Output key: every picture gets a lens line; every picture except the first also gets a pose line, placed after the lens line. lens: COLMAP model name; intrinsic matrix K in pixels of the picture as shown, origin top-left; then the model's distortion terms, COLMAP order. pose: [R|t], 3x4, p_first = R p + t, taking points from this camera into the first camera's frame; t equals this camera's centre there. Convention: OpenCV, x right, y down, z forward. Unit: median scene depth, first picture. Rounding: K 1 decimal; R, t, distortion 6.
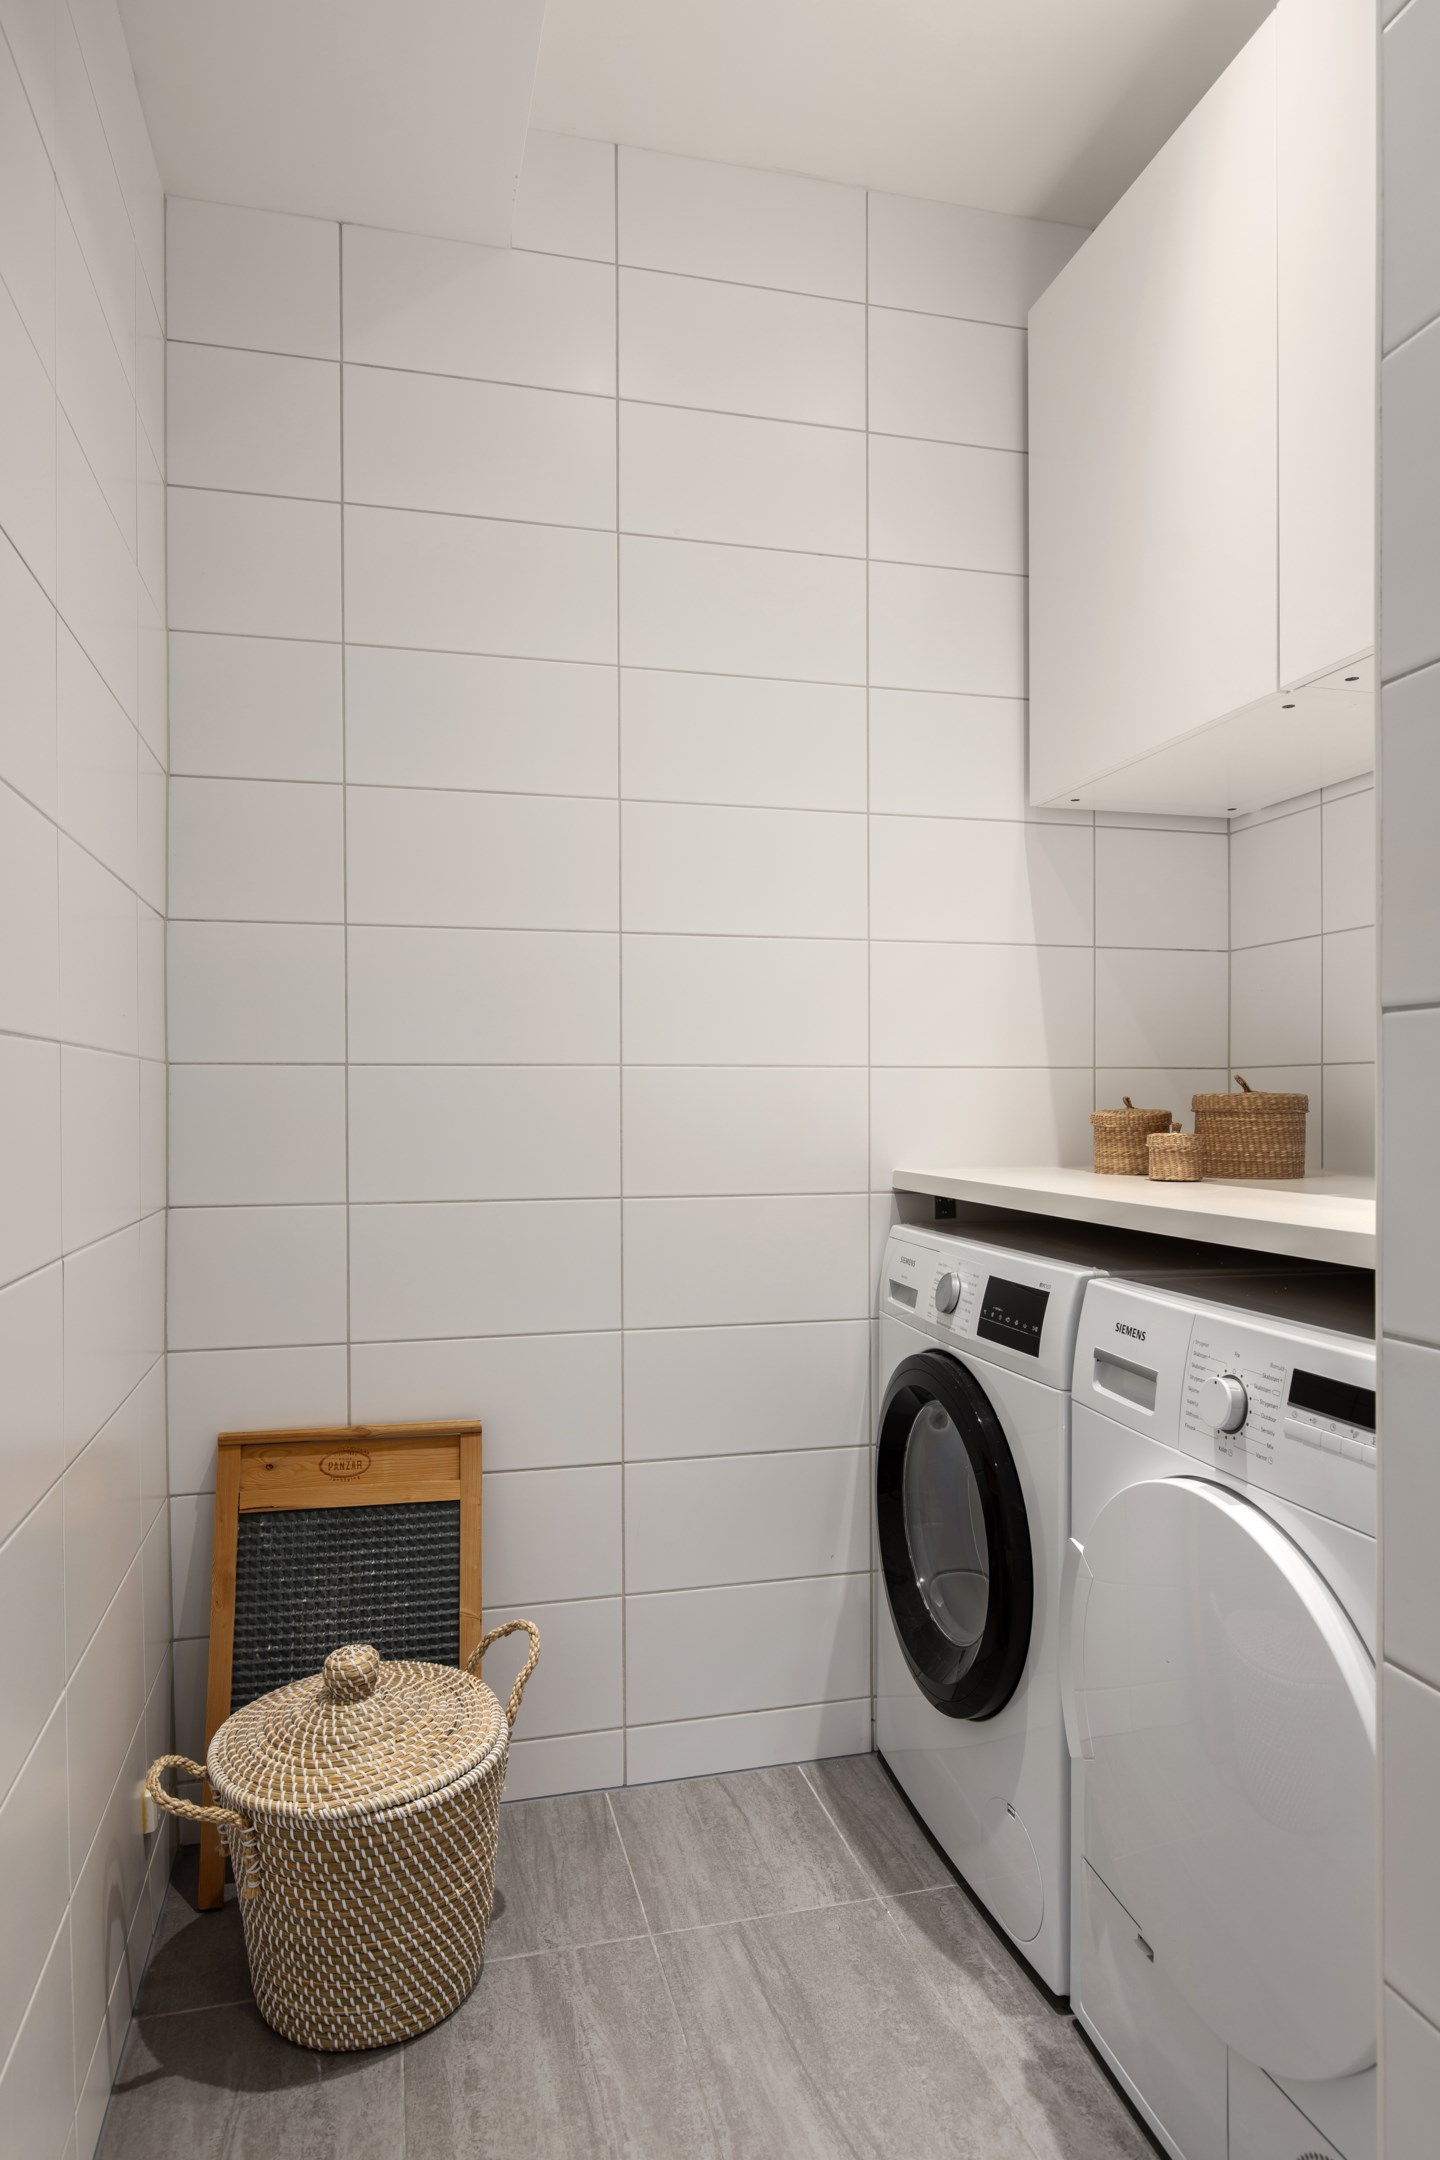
lens RADIAL K [[1307.5, 0, 719.7], [0, 1307.5, 1089.9], [0, 0, 1]] dist [0.003667, 0.000673]
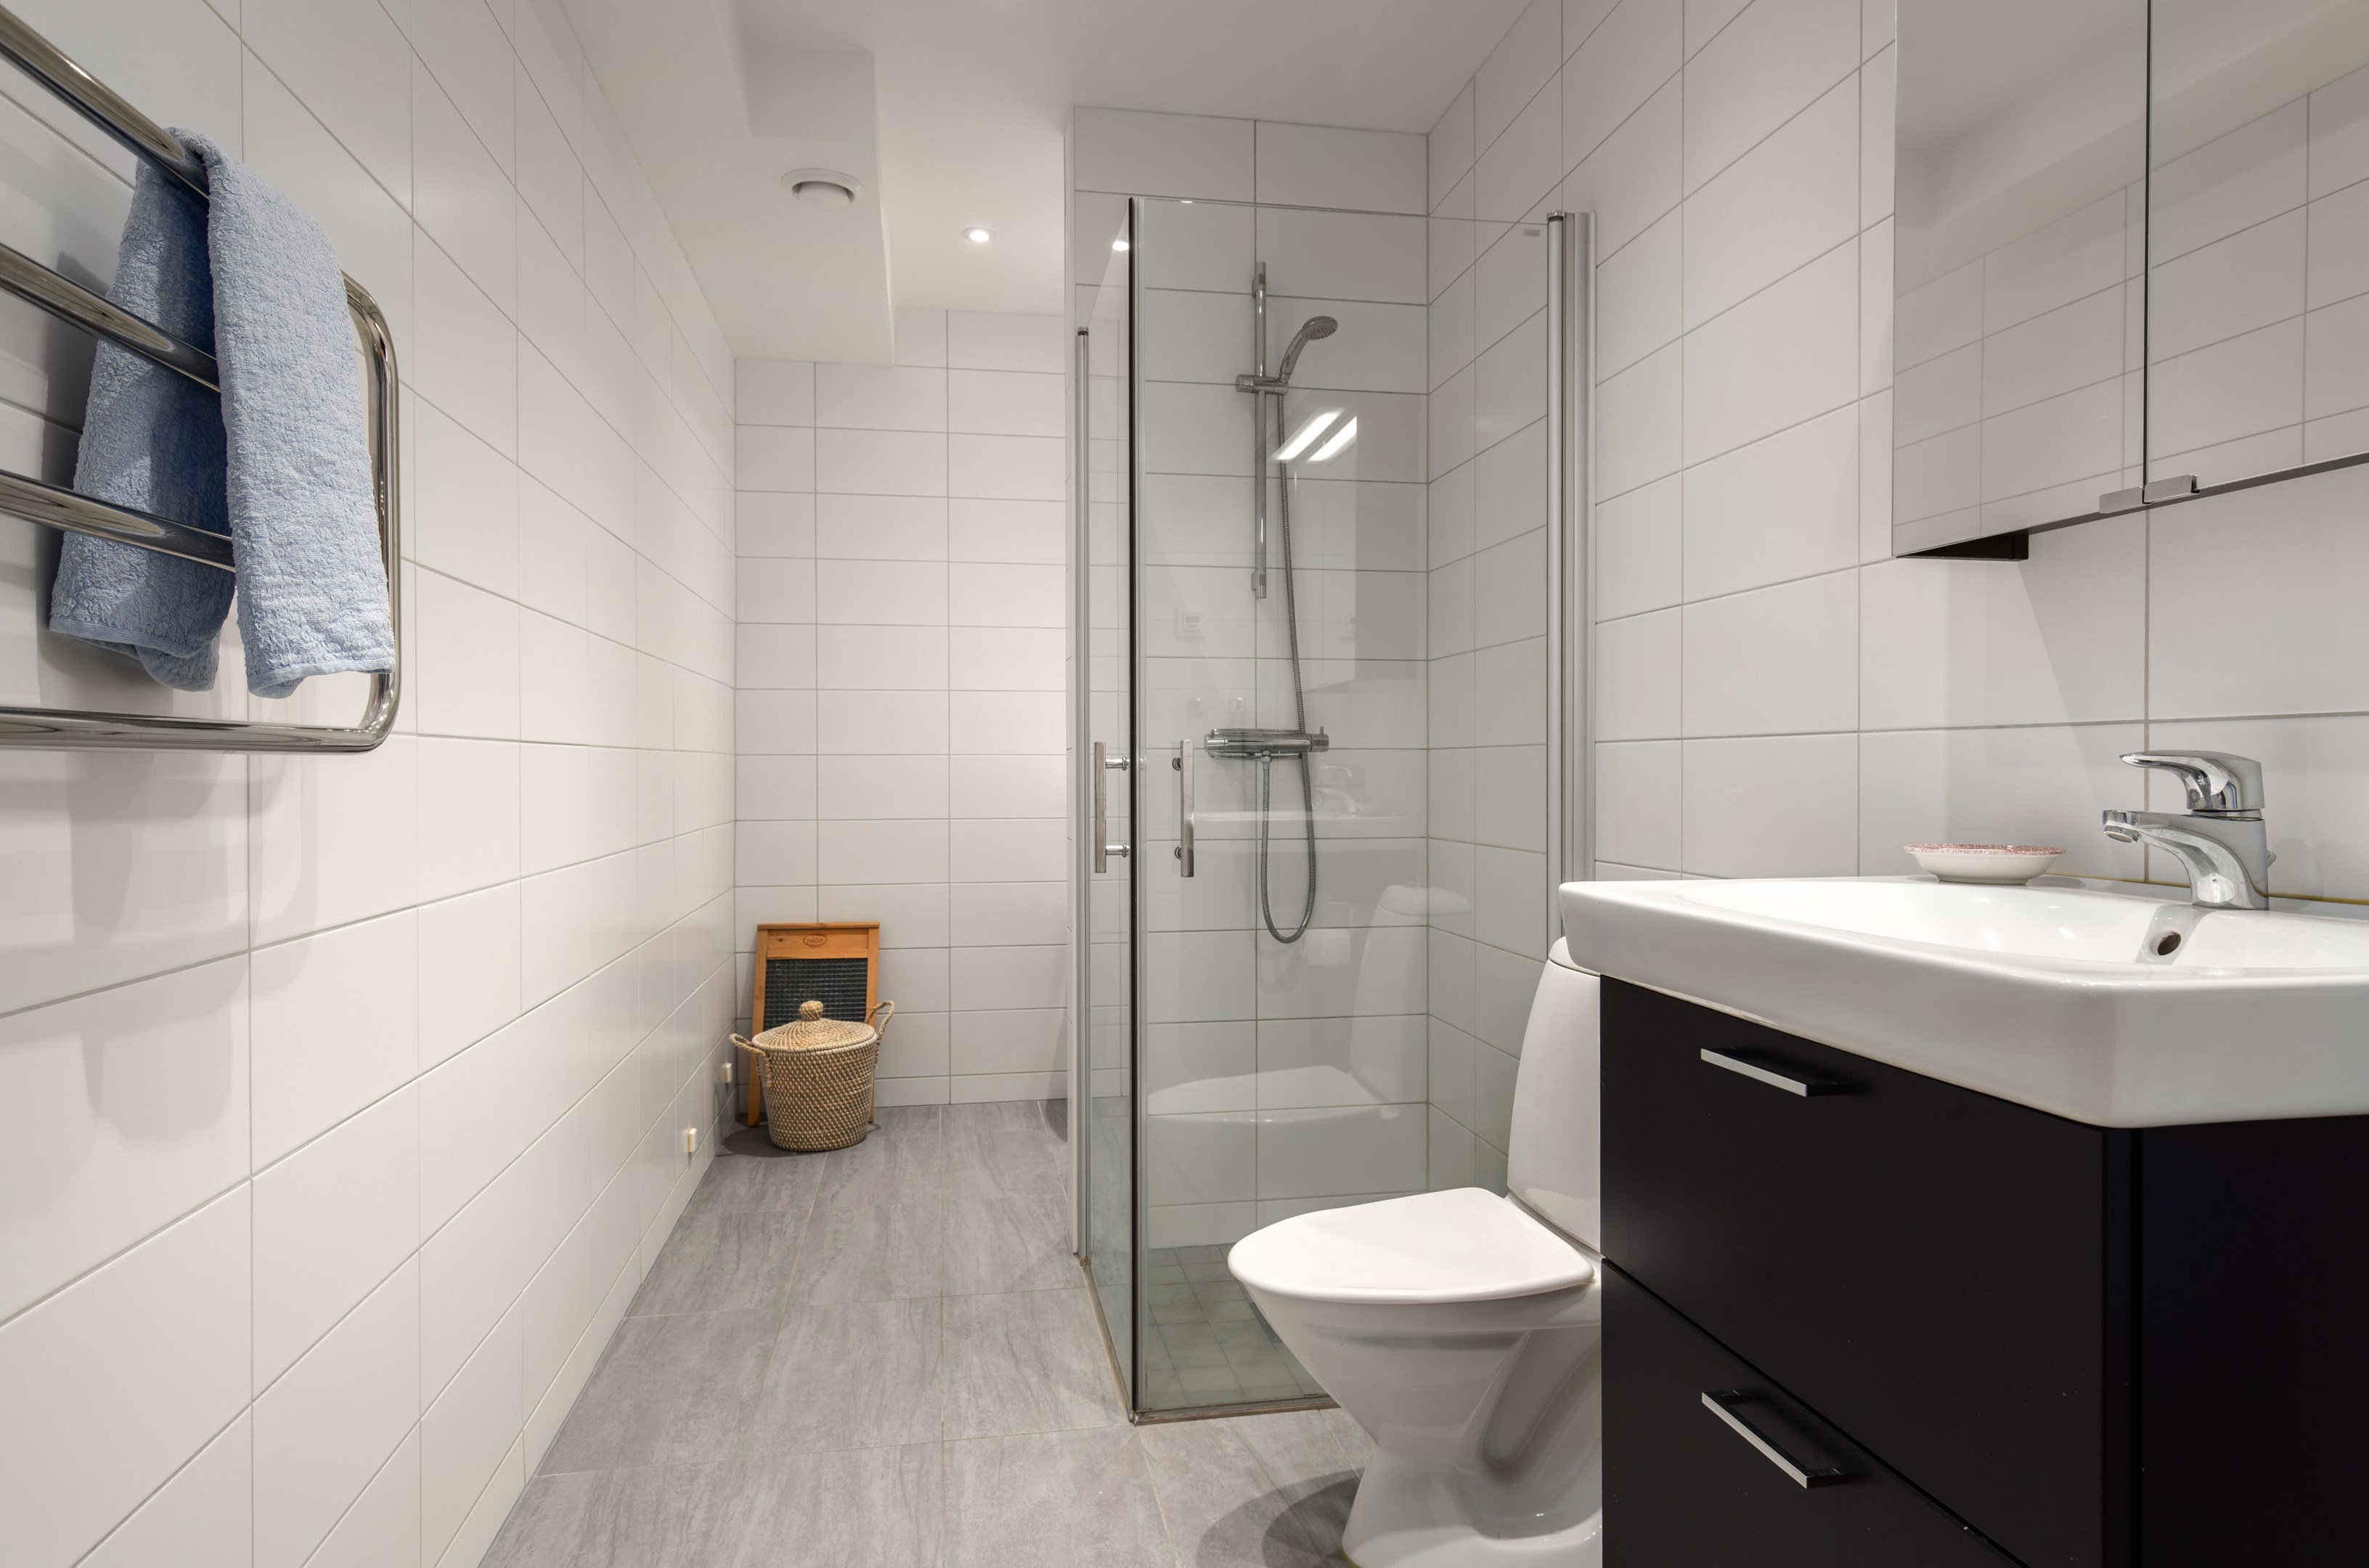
lens RADIAL K [[1368.2, 0, 1181.8], [0, 1368.2, 779.0], [0, 0, 1]] dist [0.014244, -0.002531]
pose [[0.997214, 0.003750, -0.074496, 0.494842], [-0.003388, 0.999982, 0.004994, 0.006144], [0.074513, -0.004728, 0.997209, -1.233896]]
